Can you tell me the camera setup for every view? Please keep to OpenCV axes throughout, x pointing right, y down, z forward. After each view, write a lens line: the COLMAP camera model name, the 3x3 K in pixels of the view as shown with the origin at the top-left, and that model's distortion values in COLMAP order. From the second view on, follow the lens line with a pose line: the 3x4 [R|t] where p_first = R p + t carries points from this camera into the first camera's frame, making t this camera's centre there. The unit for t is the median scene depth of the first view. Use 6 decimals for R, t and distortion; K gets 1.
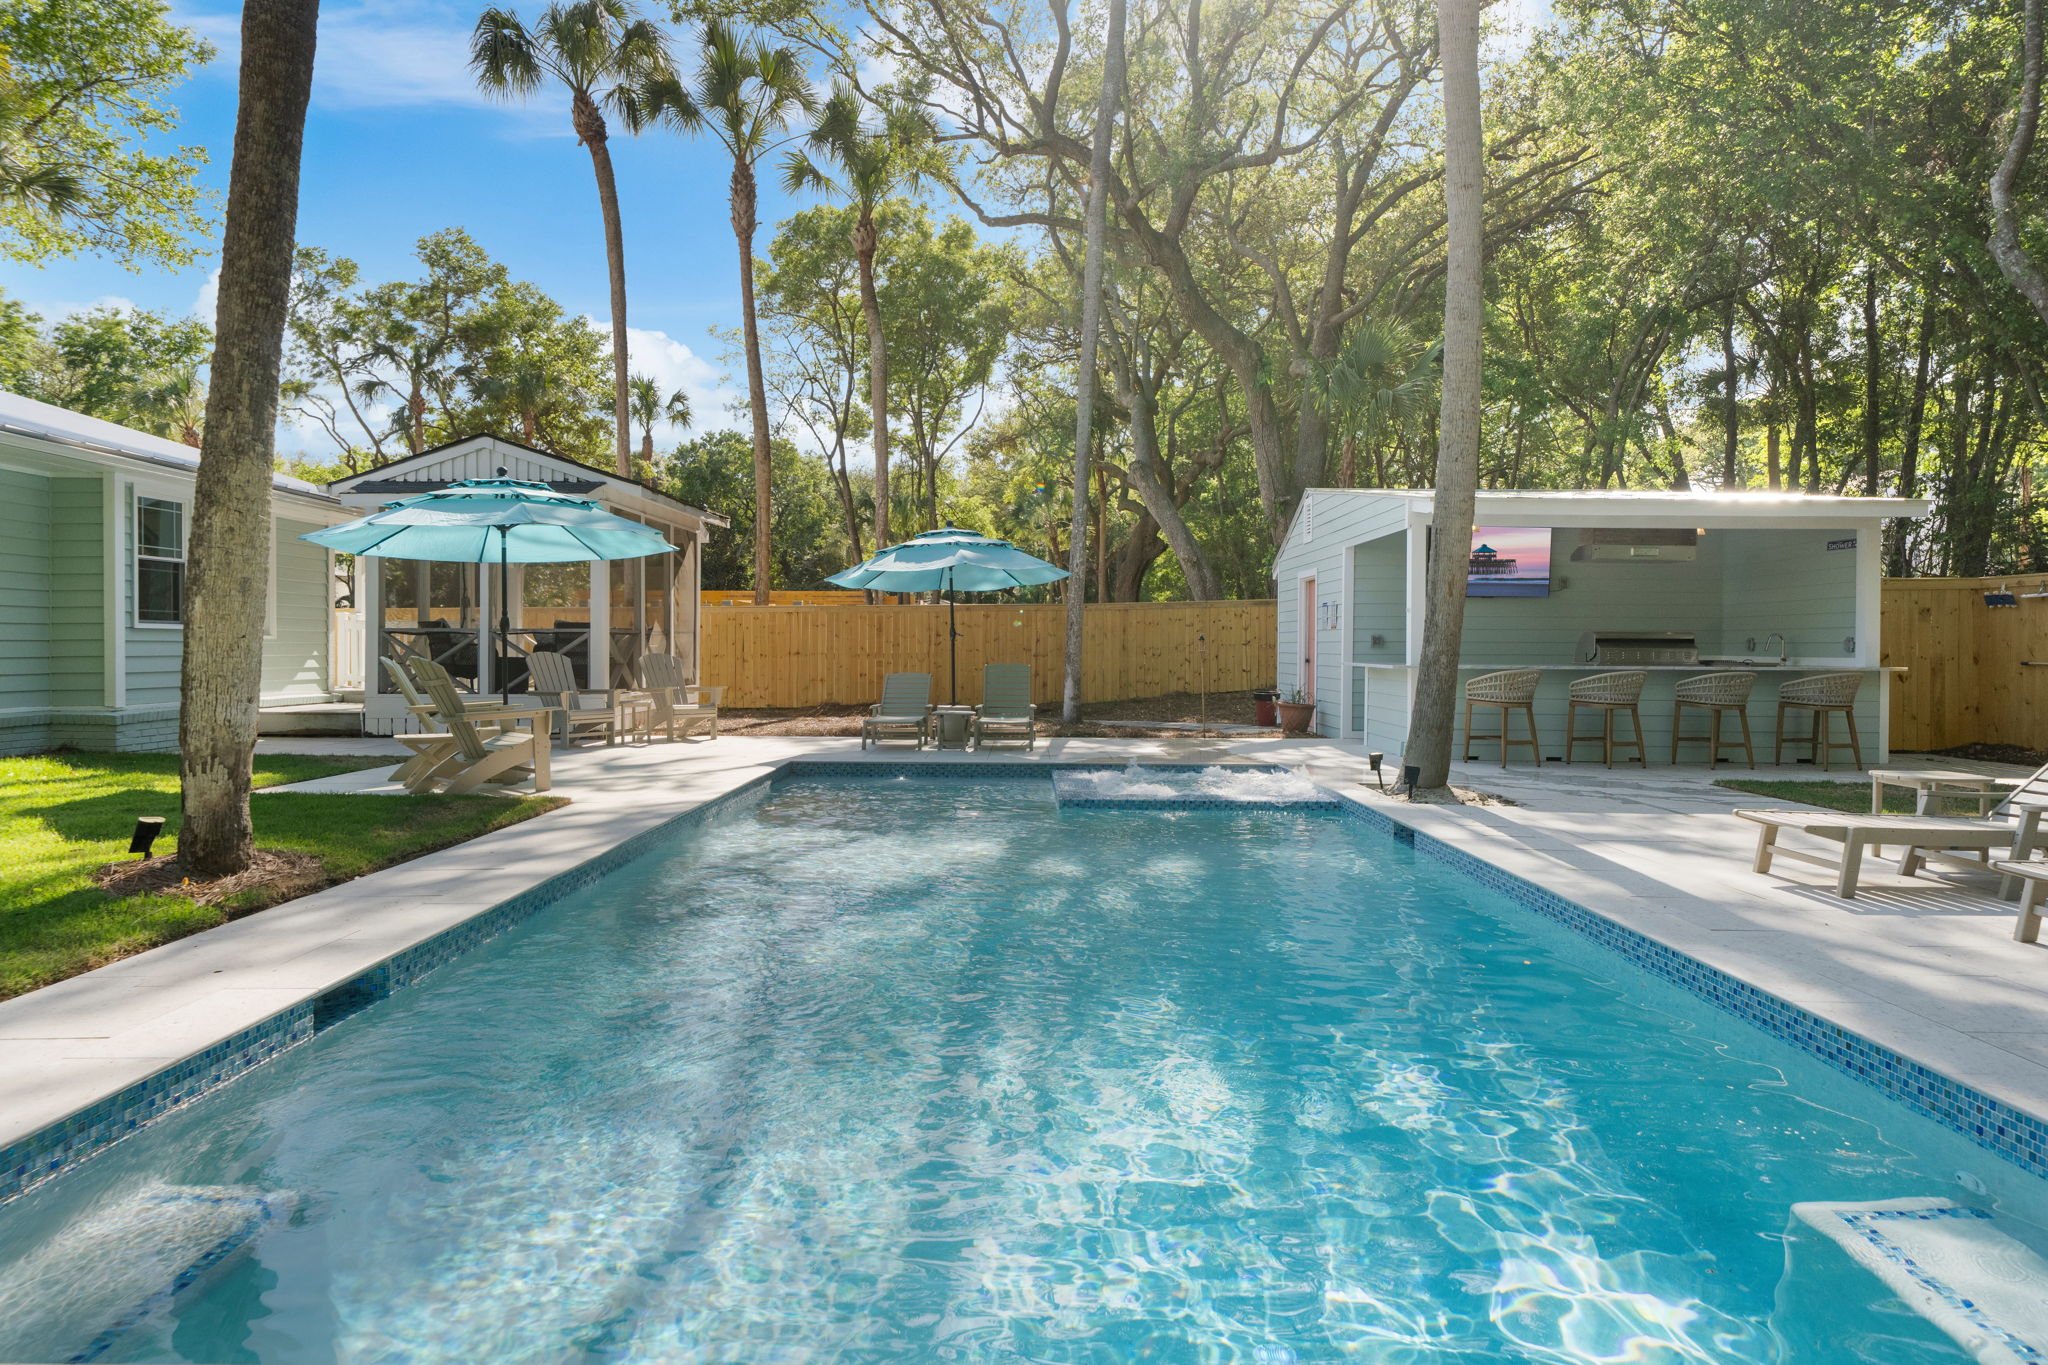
lens RADIAL K [[1155.6, 0, 1022.5], [0, 1155.6, 655.0], [0, 0, 1]] dist [0.006507, 0.002405]
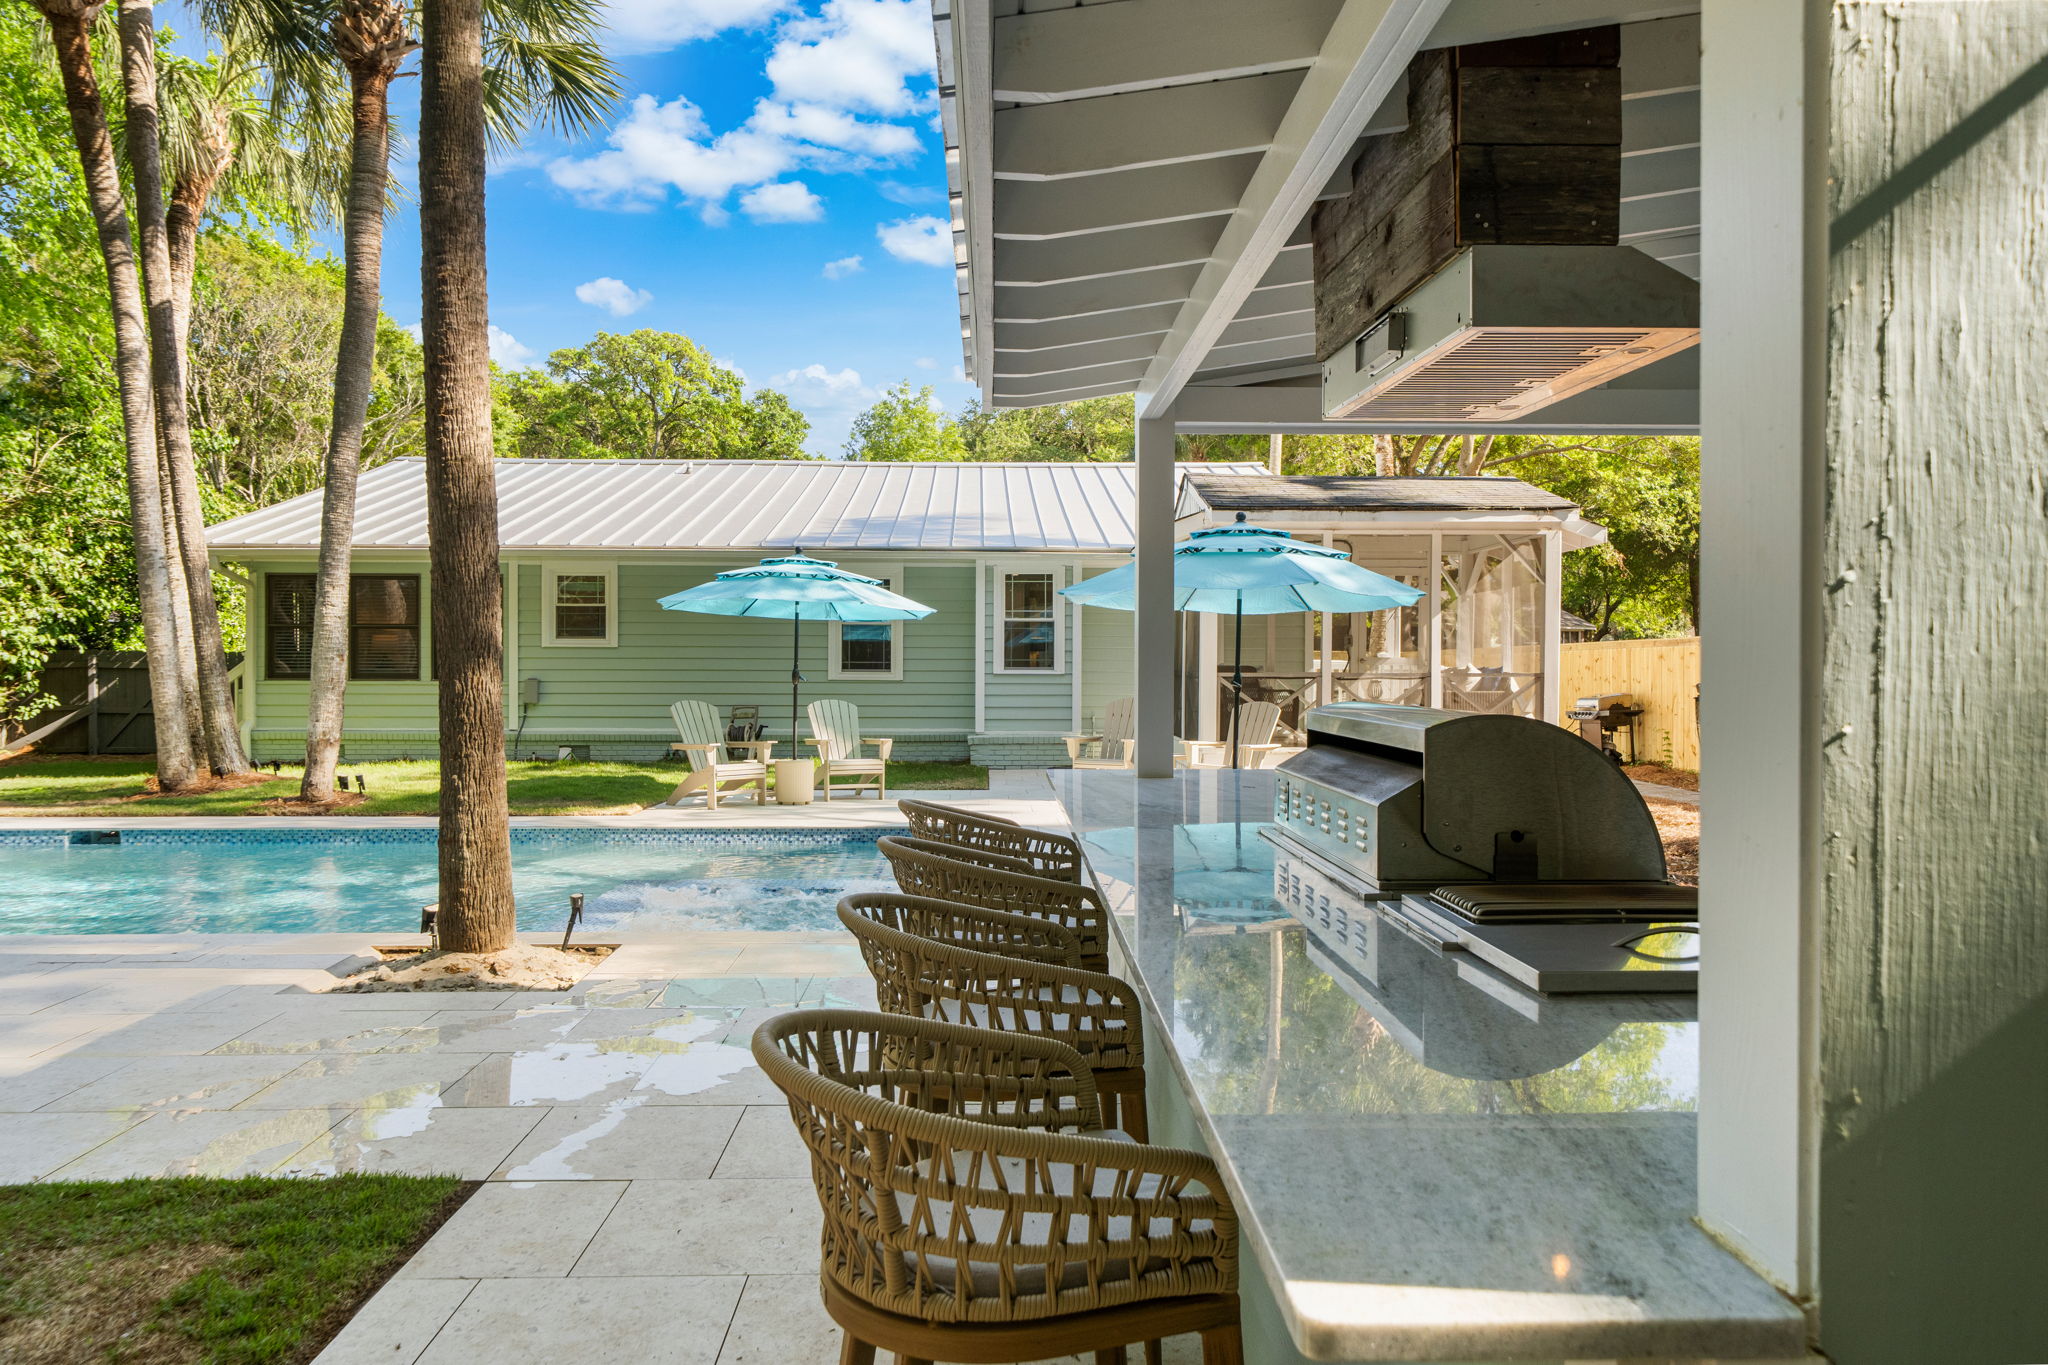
lens RADIAL K [[1384.0, 0, 1022.3], [0, 1384.0, 673.5], [0, 0, 1]] dist [0.007461, 0.000948]
pose [[0.042858, 0.004265, -0.999072, 0.402686], [-0.008503, 0.999956, 0.003904, -0.014451], [0.999045, 0.008328, 0.042892, 0.466397]]
